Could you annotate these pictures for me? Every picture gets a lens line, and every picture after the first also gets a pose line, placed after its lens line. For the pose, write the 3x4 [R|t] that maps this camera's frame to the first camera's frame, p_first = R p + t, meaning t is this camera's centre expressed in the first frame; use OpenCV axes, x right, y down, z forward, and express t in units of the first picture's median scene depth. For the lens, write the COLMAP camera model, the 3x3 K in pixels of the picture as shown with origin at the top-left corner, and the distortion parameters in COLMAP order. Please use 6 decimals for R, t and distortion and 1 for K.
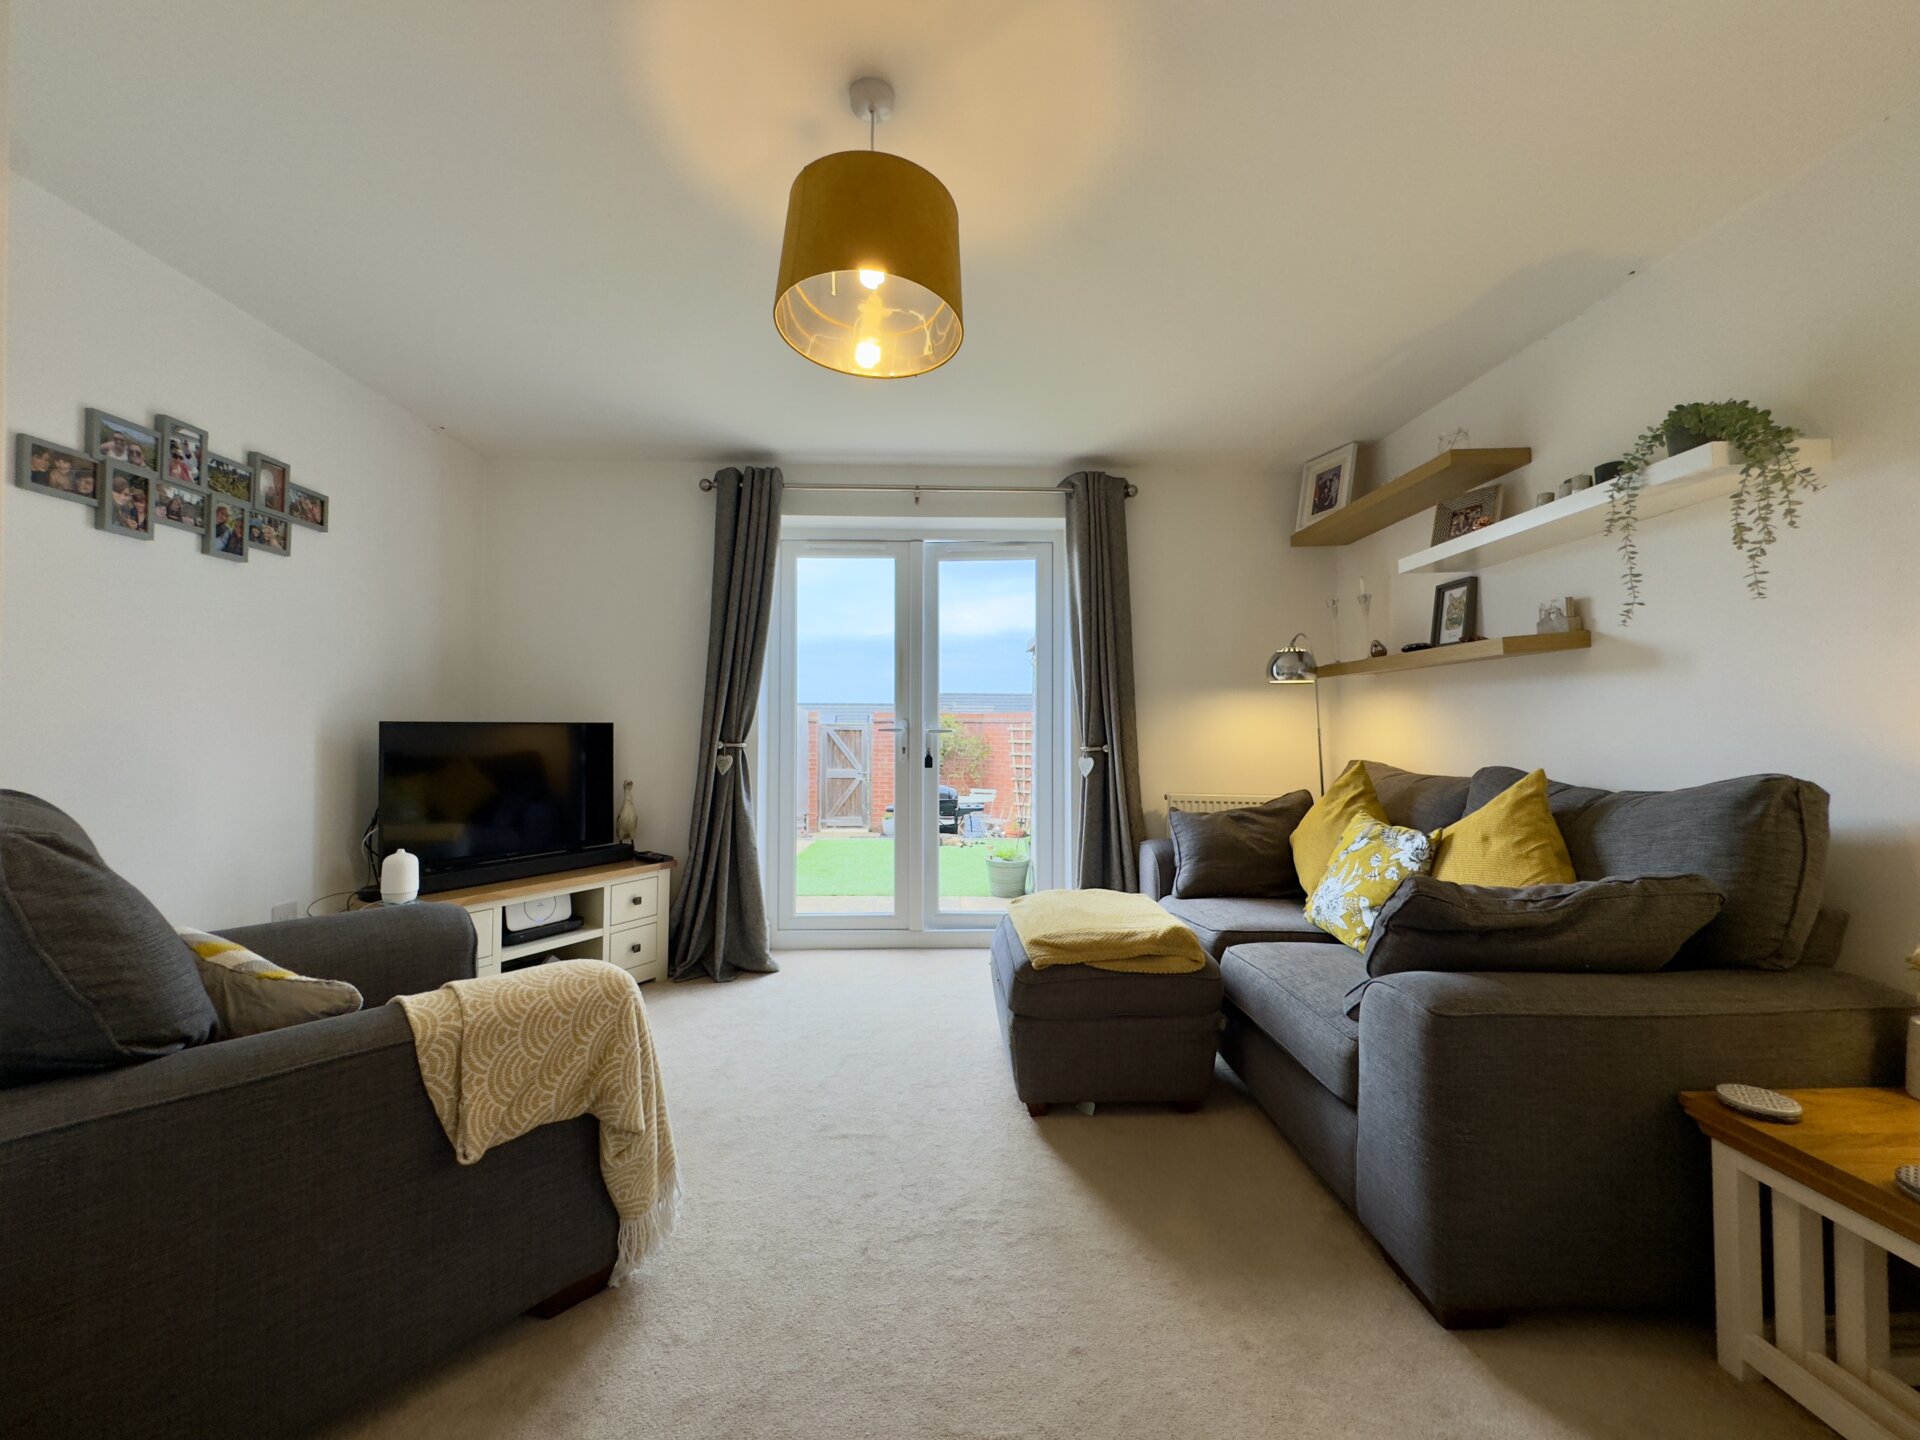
lens RADIAL K [[767.0, 0, 956.4], [0, 767.0, 717.8], [0, 0, 1]] dist [-0.004009, 0.000640]
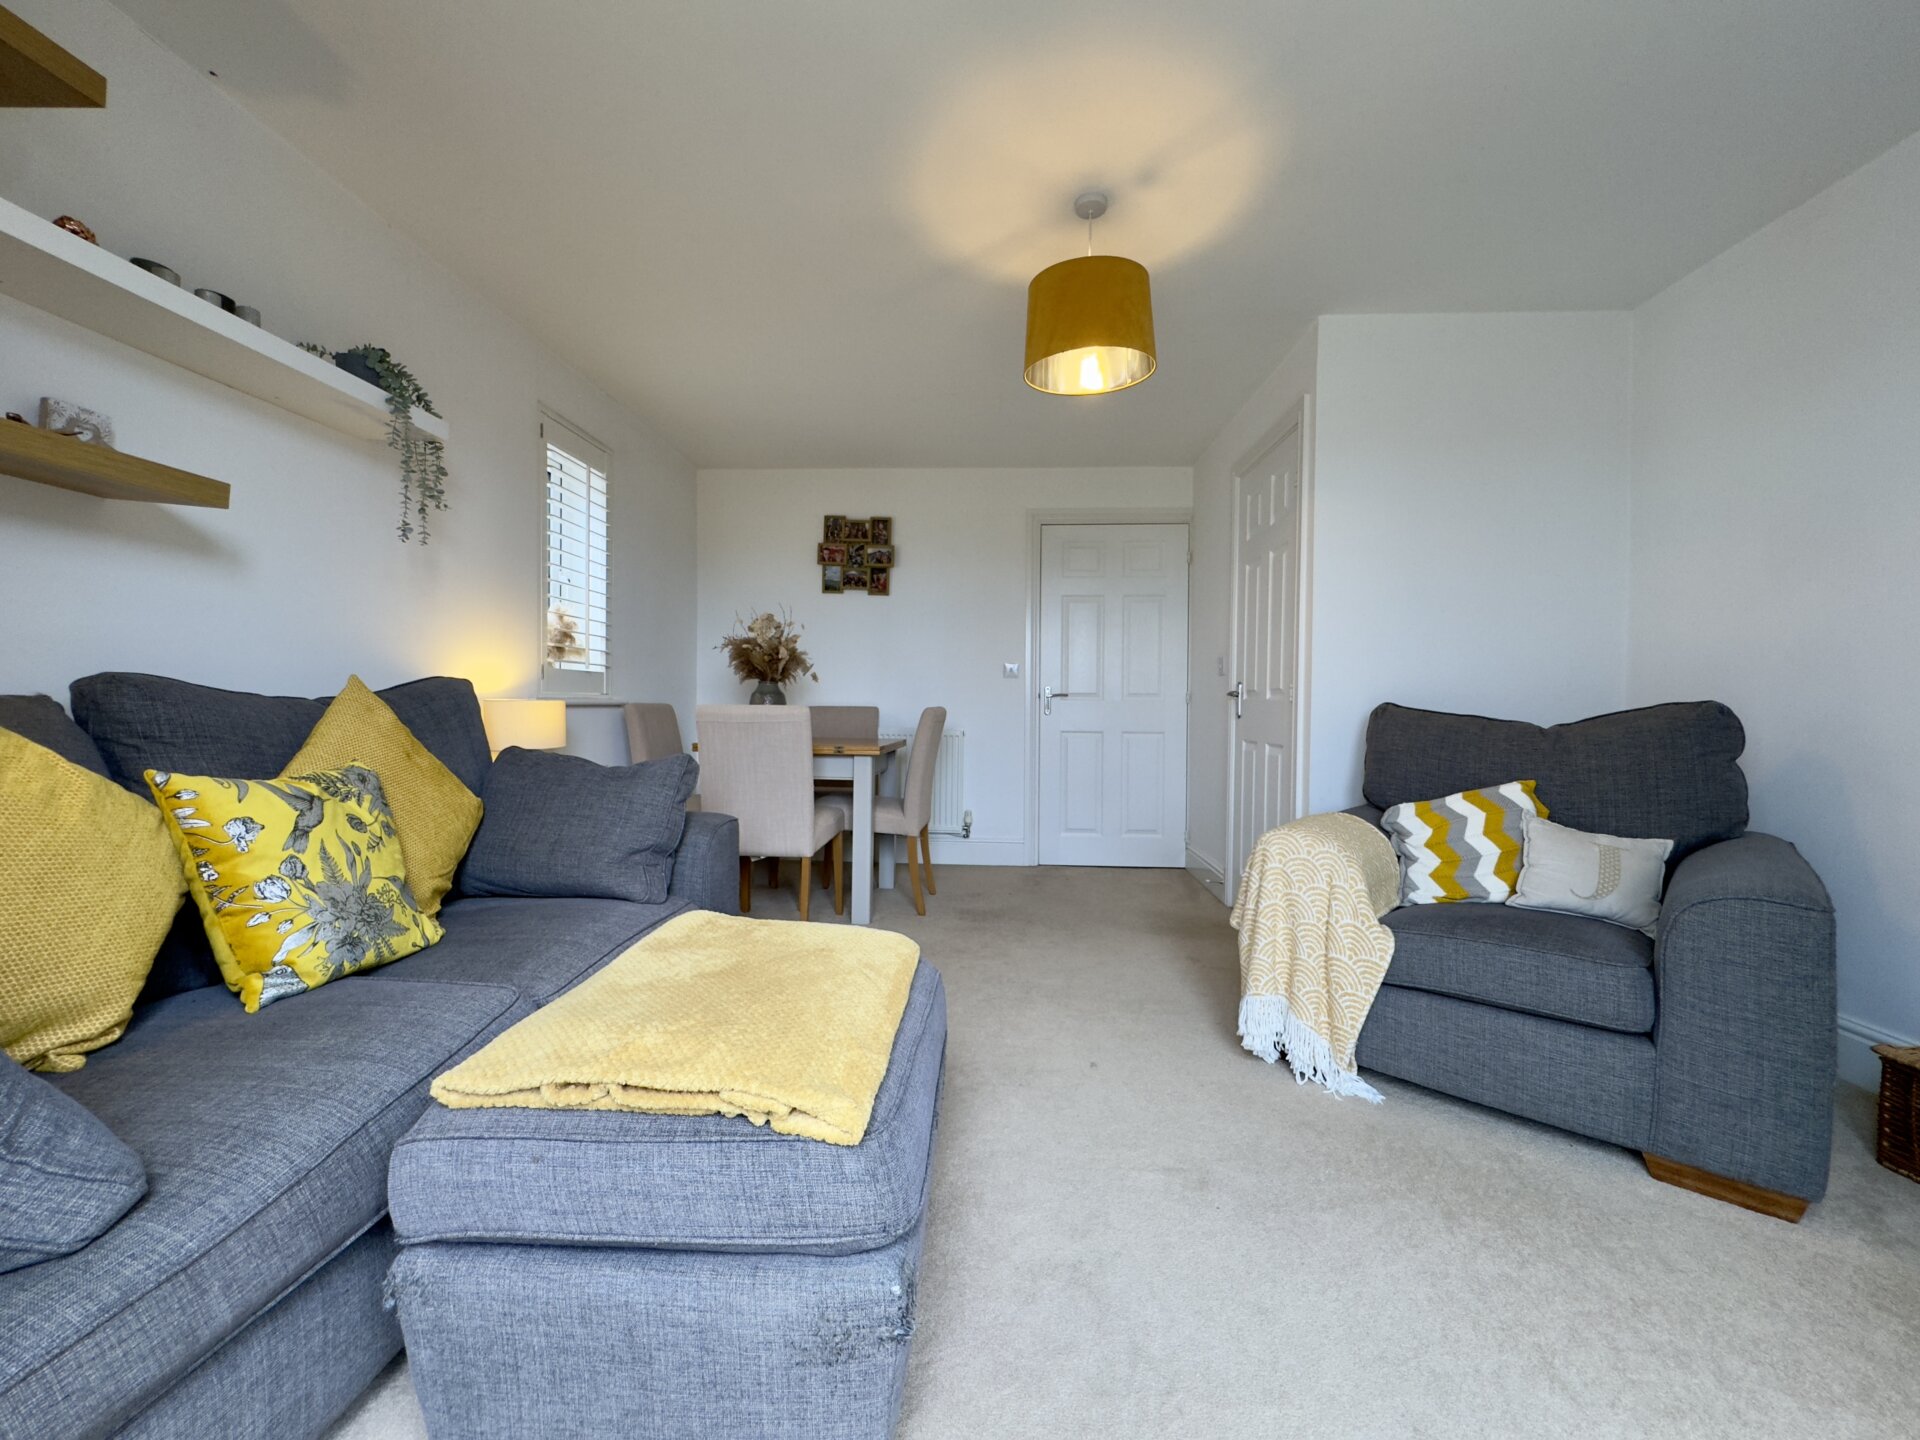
lens RADIAL K [[767.0, 0, 958.2], [0, 767.0, 720.3], [0, 0, 1]] dist [-0.004009, 0.000640]
pose [[-0.996760, -0.014873, 0.079044, 0.006171], [-0.014516, 0.999882, 0.005084, 0.098617], [-0.079110, 0.003920, -0.996858, 1.724723]]
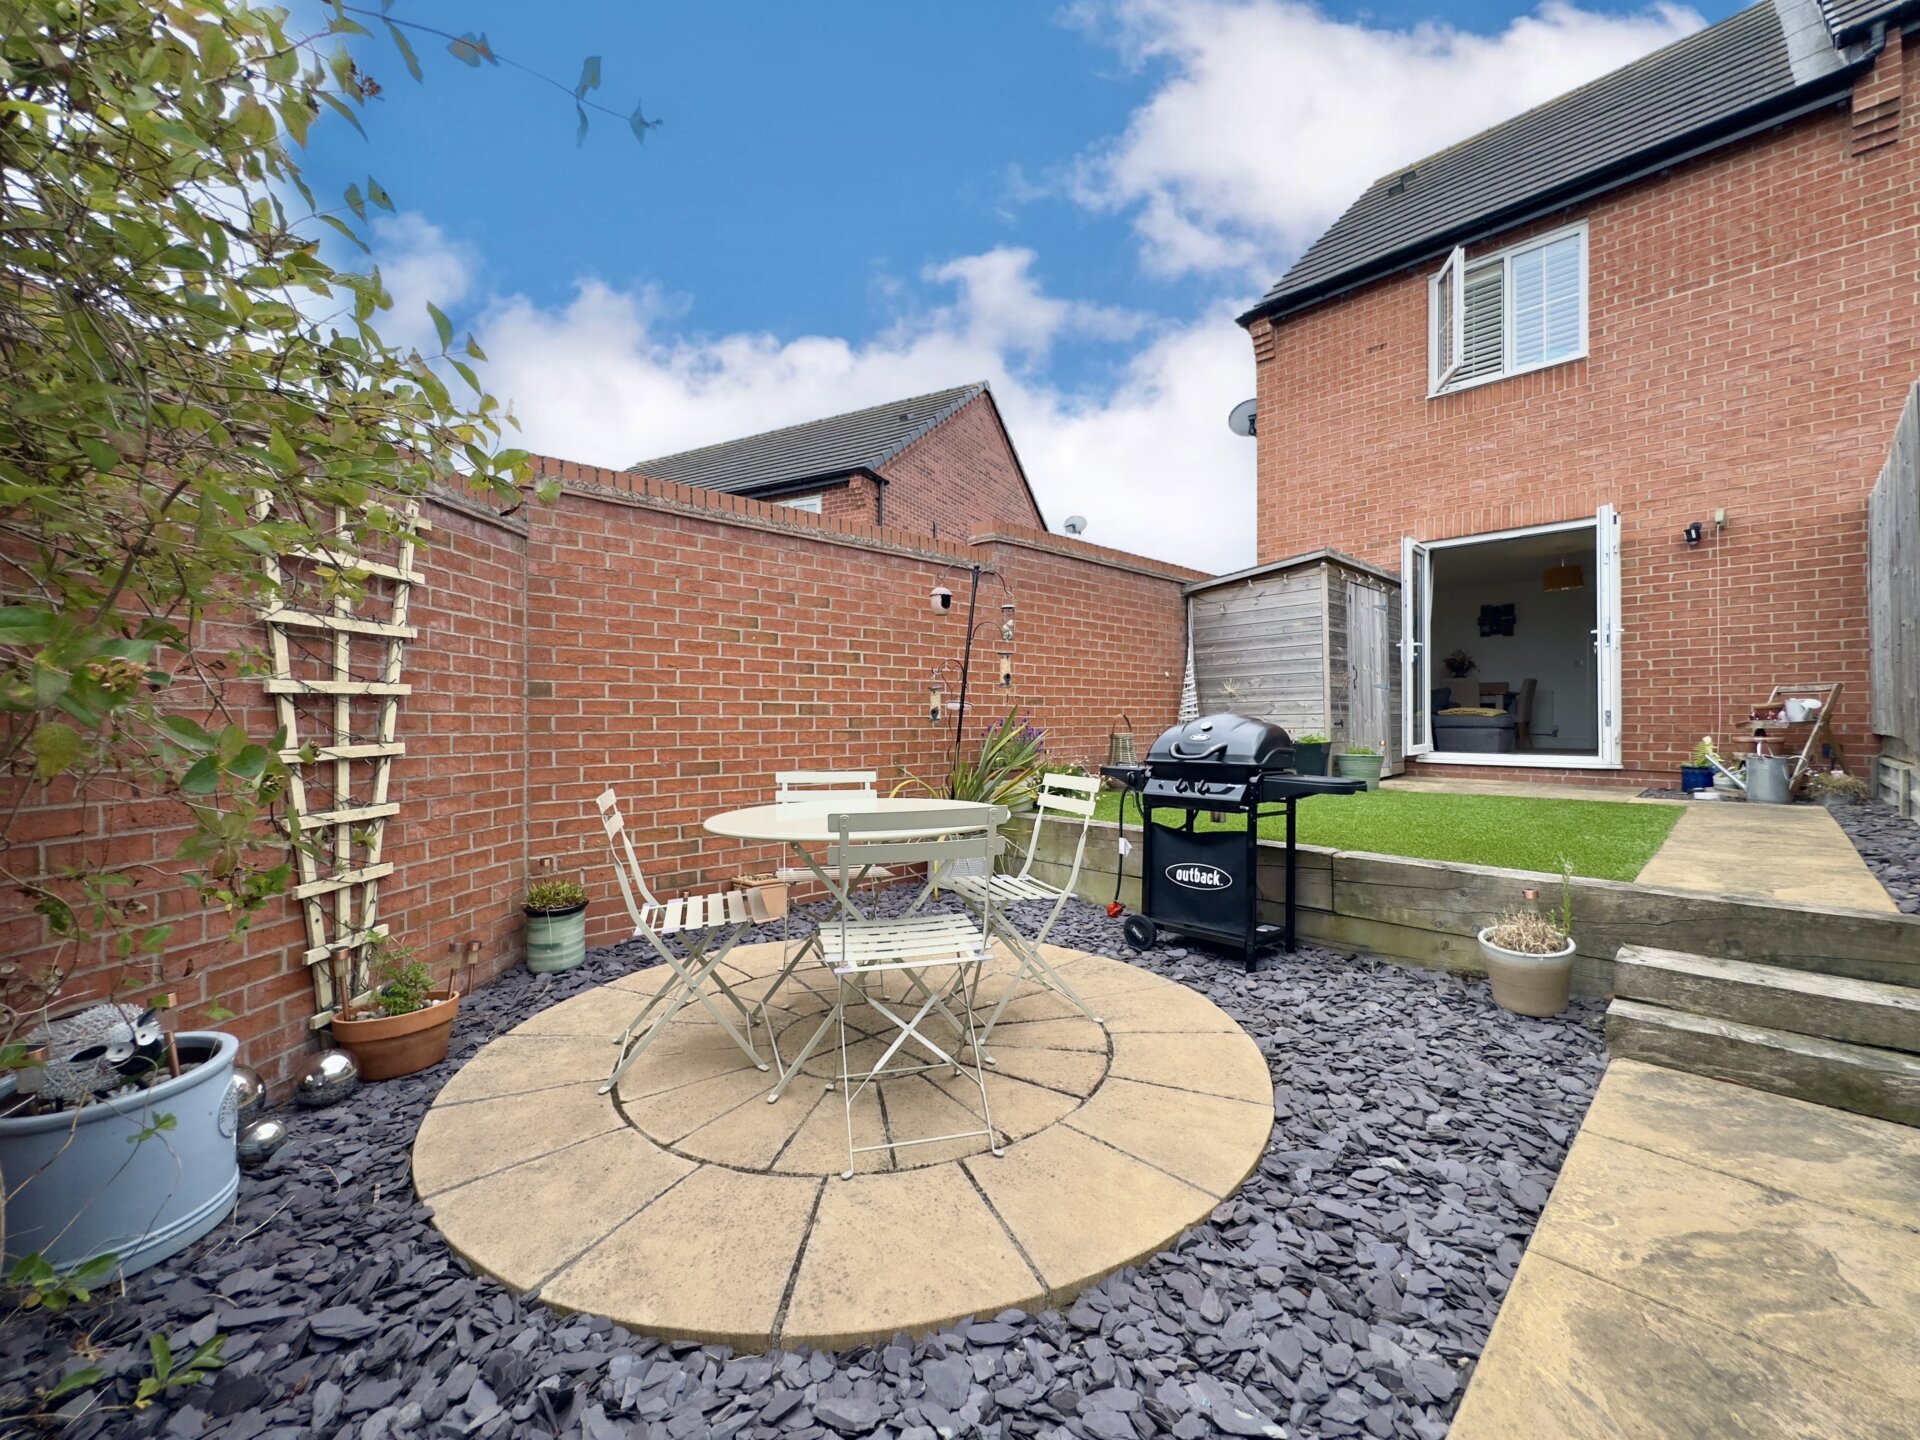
lens RADIAL K [[767.0, 0, 950.2], [0, 767.0, 722.4], [0, 0, 1]] dist [-0.004009, 0.000640]
pose [[-0.666985, -0.005270, 0.745052, -0.939143], [-0.011537, 0.999928, -0.003256, 0.406669], [-0.744982, -0.010767, -0.666998, 5.852443]]
